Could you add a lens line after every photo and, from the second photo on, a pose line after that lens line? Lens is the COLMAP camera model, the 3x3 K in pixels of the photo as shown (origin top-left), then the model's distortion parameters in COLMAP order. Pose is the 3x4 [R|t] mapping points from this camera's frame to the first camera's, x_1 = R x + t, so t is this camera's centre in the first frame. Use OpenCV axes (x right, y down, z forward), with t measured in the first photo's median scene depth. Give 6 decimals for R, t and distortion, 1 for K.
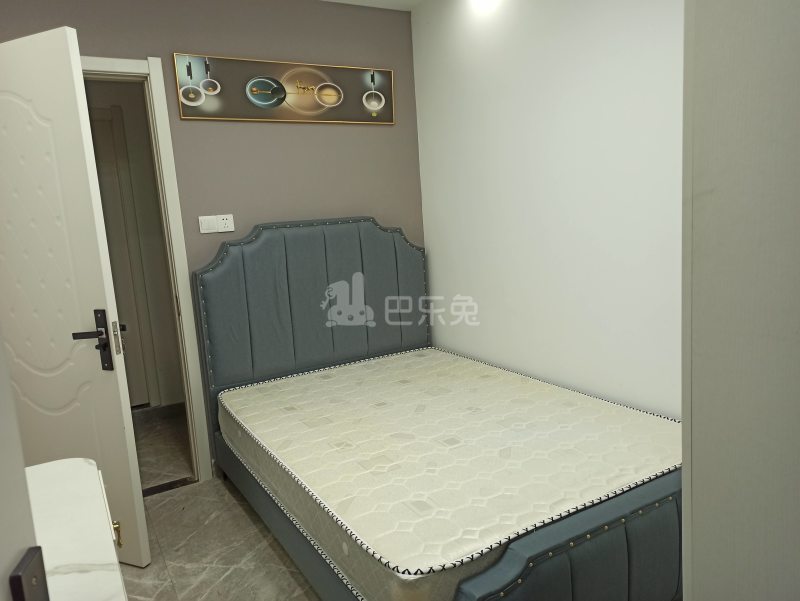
lens RADIAL K [[581.4, 0, 400.0], [0, 581.4, 300.5], [0, 0, 1]] dist [0.044363, -0.005839]
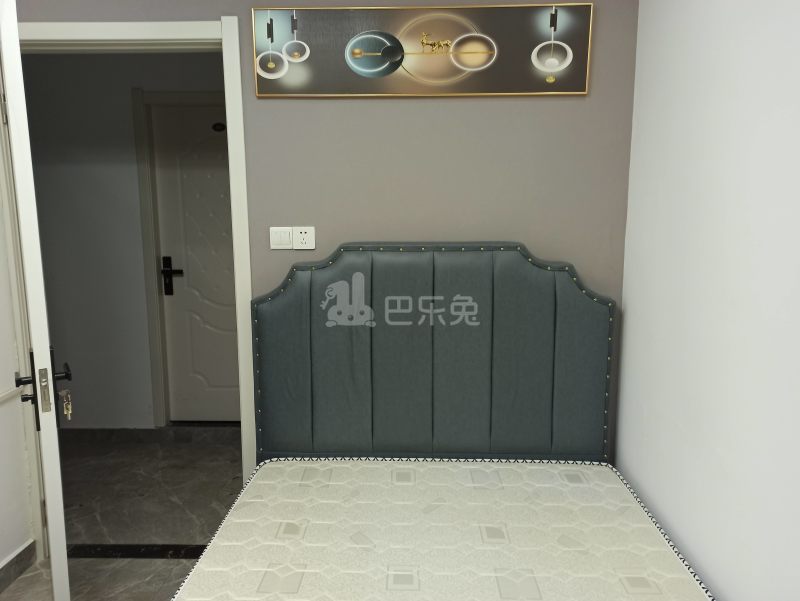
lens RADIAL K [[581.4, 0, 400.0], [0, 581.4, 300.5], [0, 0, 1]] dist [0.044363, -0.005839]
pose [[0.841339, 0.144768, -0.520761, 0.195794], [-0.135334, 0.989197, 0.056346, -0.109705], [0.523292, 0.023071, 0.851841, 0.428026]]
